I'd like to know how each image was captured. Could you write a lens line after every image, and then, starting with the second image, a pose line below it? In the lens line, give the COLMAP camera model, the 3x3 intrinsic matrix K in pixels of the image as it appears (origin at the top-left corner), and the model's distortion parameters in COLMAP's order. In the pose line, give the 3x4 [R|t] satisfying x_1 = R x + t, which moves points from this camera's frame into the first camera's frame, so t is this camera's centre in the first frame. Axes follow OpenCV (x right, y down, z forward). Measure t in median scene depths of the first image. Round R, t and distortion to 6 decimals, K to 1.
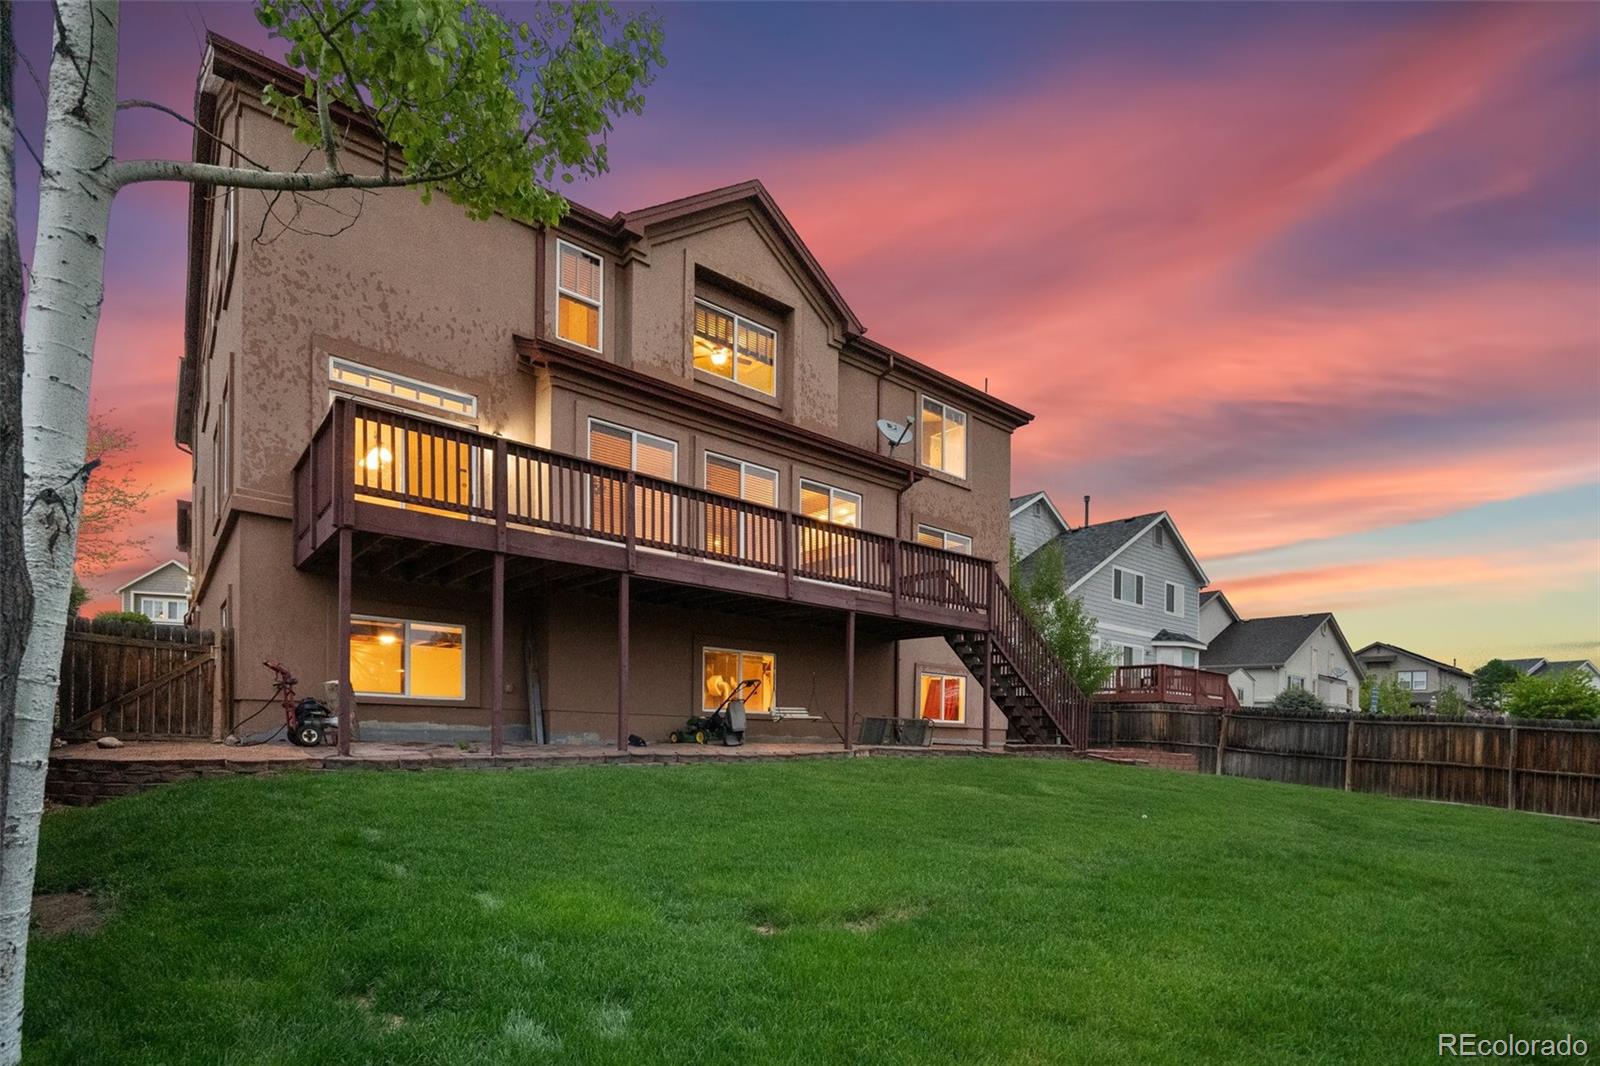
lens RADIAL K [[777.4, 0, 798.3], [0, 777.4, 593.8], [0, 0, 1]] dist [-0.000197, -0.000025]
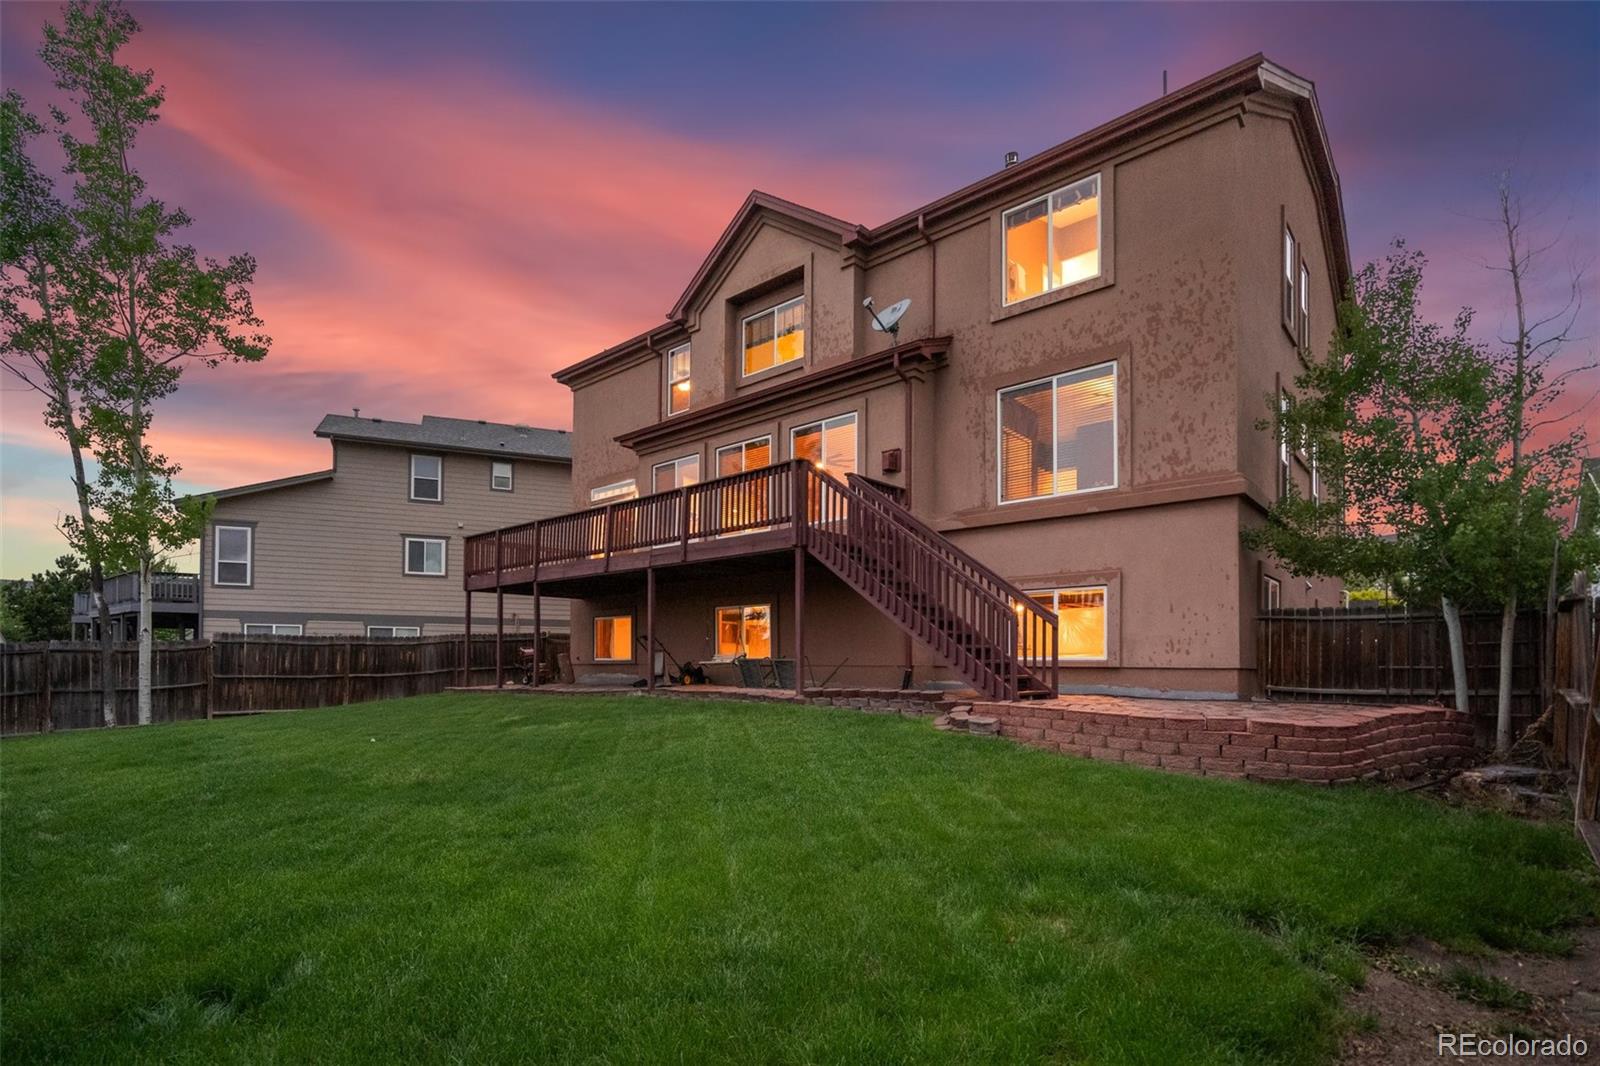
lens RADIAL K [[765.7, 0, 800.0], [0, 765.7, 533.0], [0, 0, 1]] dist [0.000347, 0.000027]
pose [[0.176964, -0.203137, -0.963026, 0.993112], [0.175678, 0.969275, -0.172173, 0.169691], [0.968412, -0.138715, 0.207213, 0.806595]]
